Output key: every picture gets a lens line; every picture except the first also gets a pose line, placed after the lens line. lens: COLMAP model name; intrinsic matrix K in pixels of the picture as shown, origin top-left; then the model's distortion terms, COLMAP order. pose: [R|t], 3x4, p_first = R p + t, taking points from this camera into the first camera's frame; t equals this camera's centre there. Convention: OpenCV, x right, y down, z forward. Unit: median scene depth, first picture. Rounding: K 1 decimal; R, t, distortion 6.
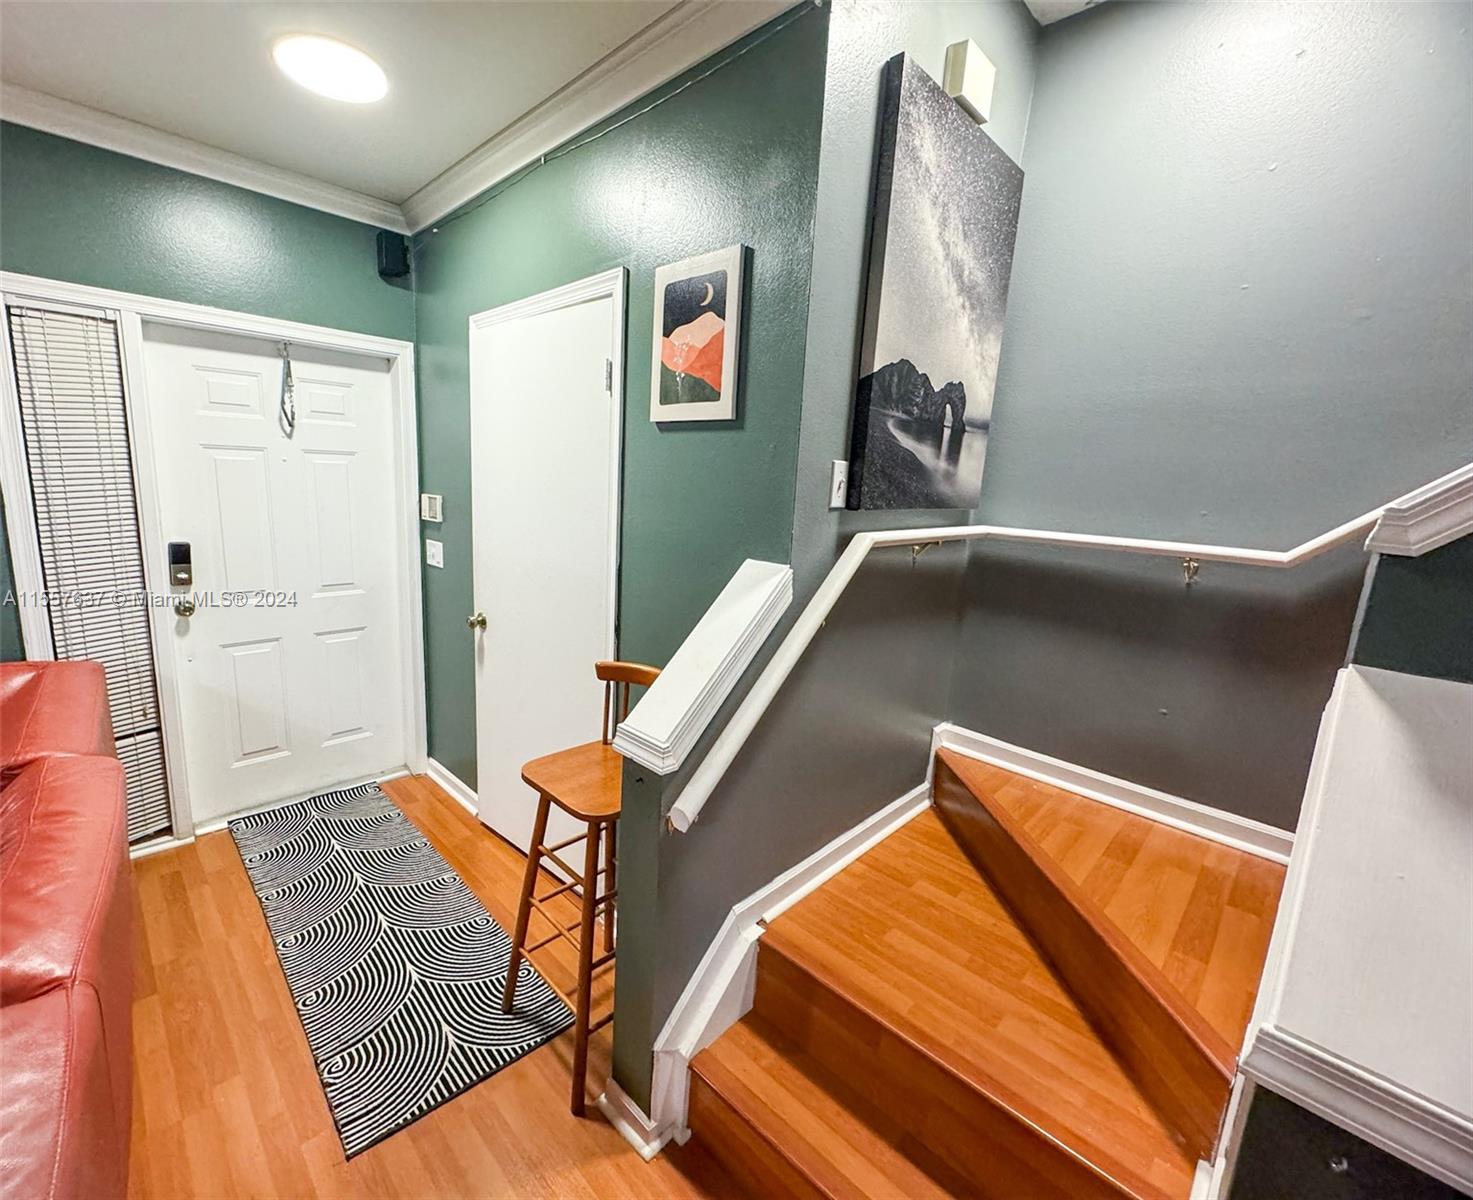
lens RADIAL K [[645.4, 0, 729.4], [0, 645.4, 593.6], [0, 0, 1]] dist [0.000000, -0.000036]
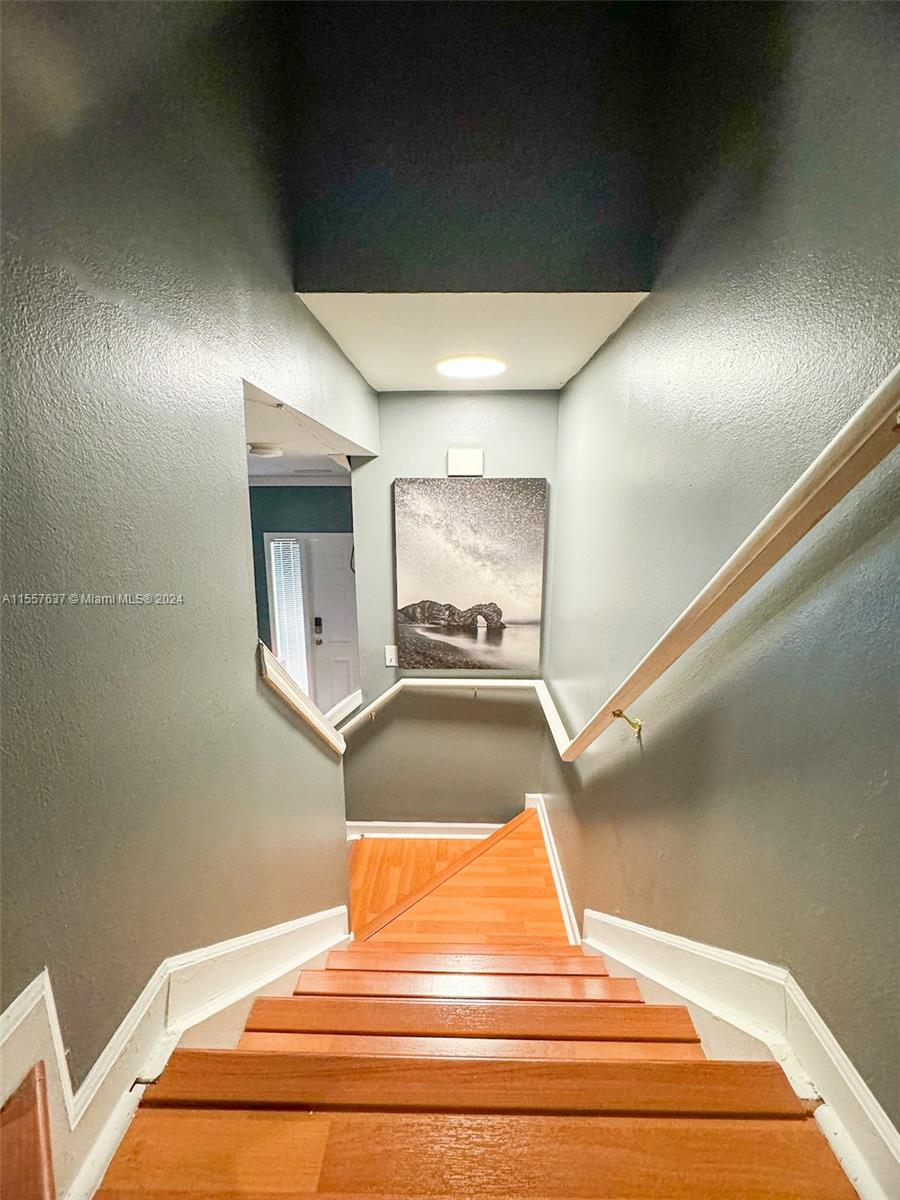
lens RADIAL K [[479.8, 0, 450.8], [0, 479.8, 603.6], [0, 0, 1]] dist [0.001955, -0.000112]
pose [[0.688464, 0.112035, -0.716565, 1.378984], [-0.112502, 0.992535, 0.047093, -0.420203], [0.716492, 0.048193, 0.695929, -0.005320]]
